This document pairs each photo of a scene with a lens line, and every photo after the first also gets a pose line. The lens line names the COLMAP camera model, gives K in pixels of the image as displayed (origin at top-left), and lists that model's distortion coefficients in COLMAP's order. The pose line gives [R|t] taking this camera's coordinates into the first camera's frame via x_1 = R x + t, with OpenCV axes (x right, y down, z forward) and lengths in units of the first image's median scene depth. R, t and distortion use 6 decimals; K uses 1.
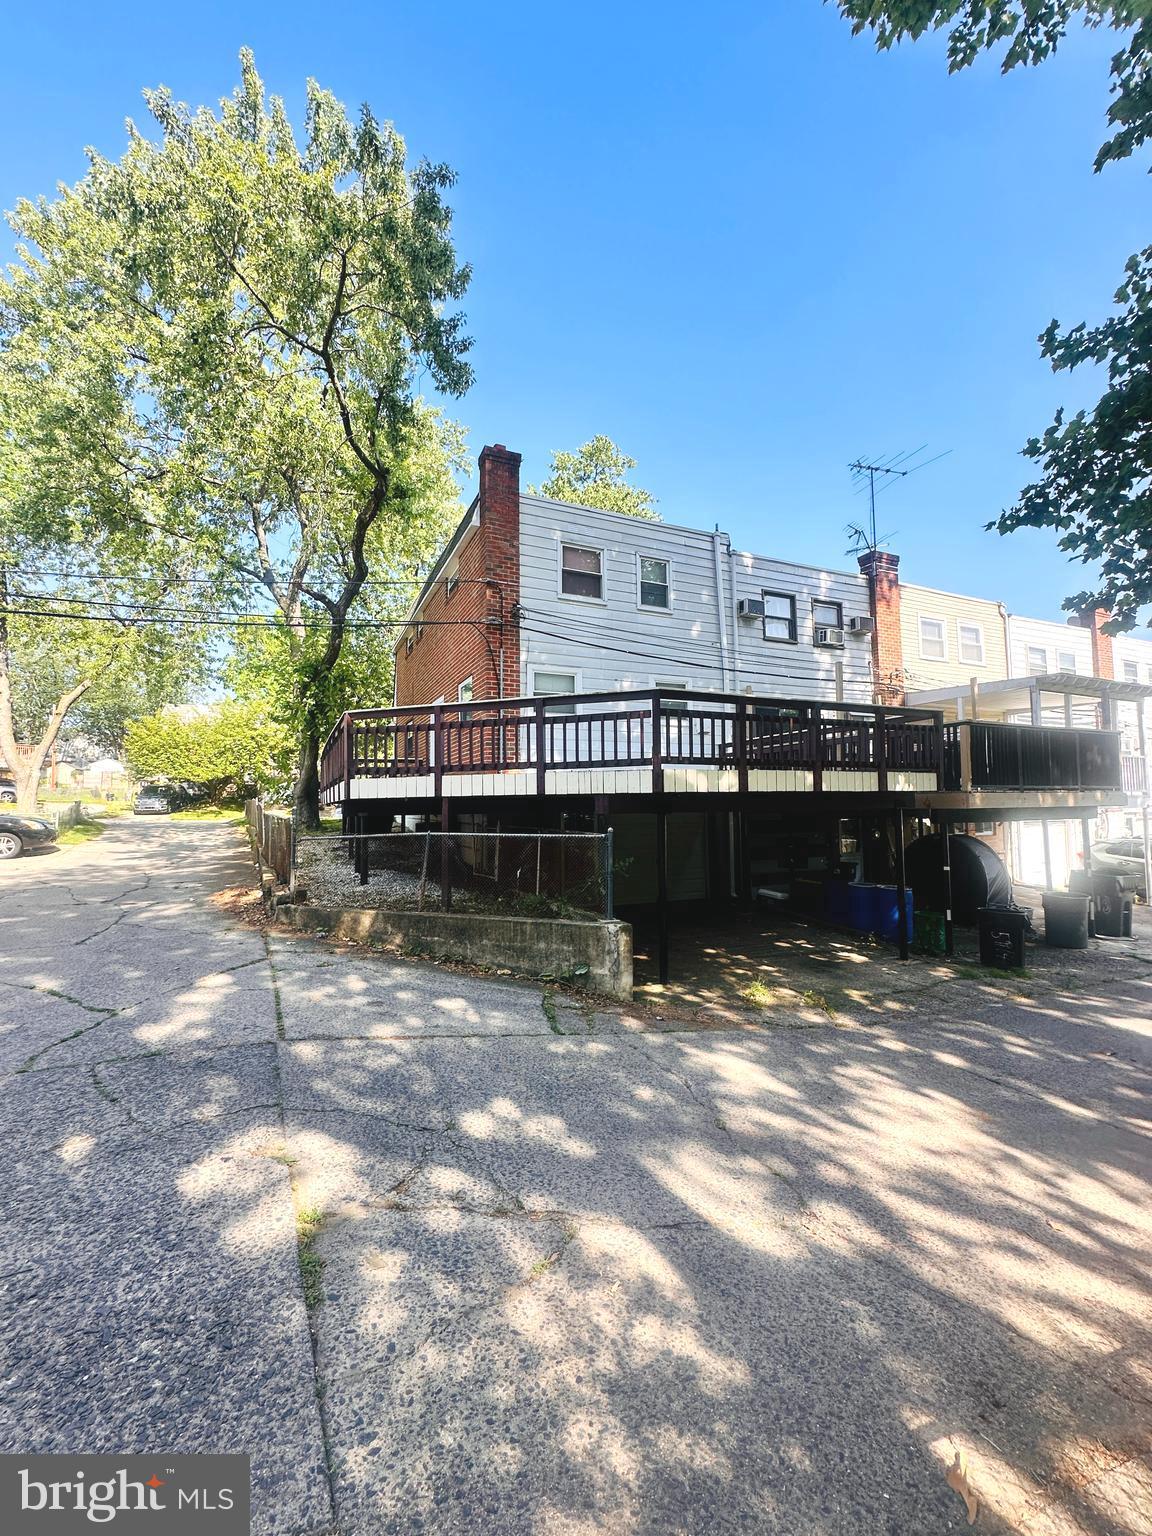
lens RADIAL K [[621.1, 0, 568.4], [0, 621.1, 775.7], [0, 0, 1]] dist [-0.004019, 0.001036]
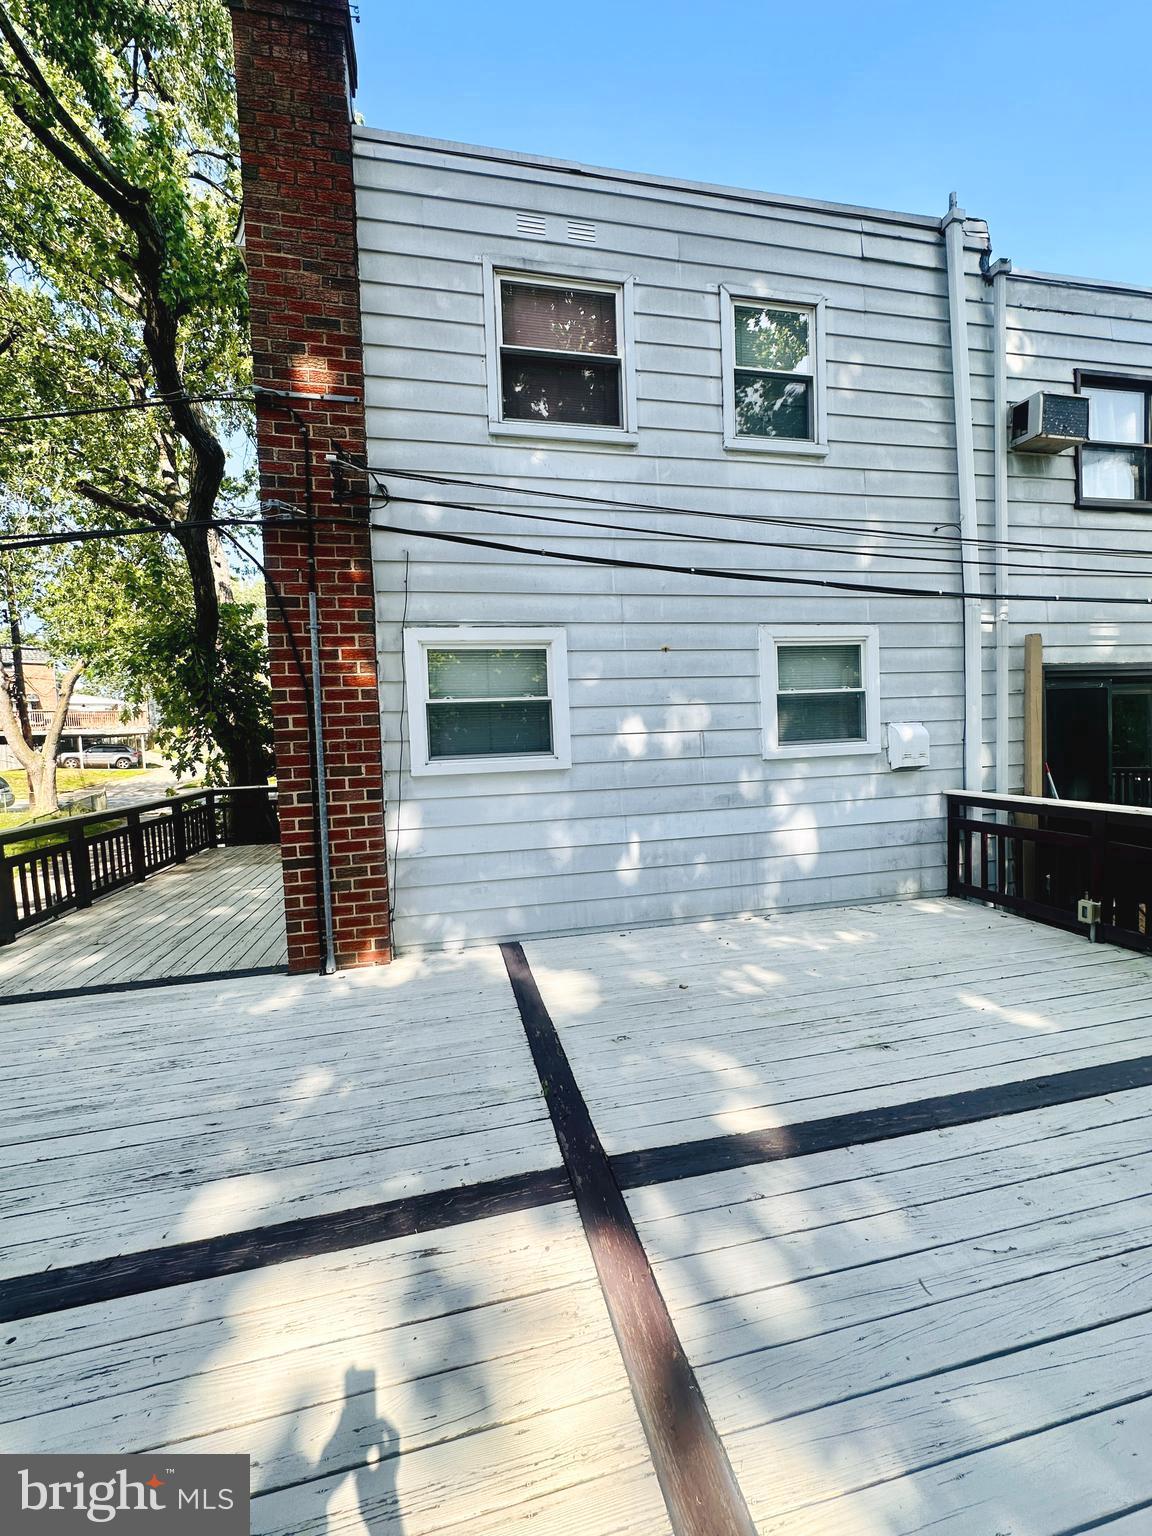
lens RADIAL K [[621.1, 0, 582.1], [0, 621.1, 761.8], [0, 0, 1]] dist [-0.004019, 0.001036]
pose [[0.977693, -0.016367, -0.209398, 0.099455], [0.037228, 0.994678, 0.096072, -0.118135], [0.206711, -0.101724, 0.973099, 0.587575]]
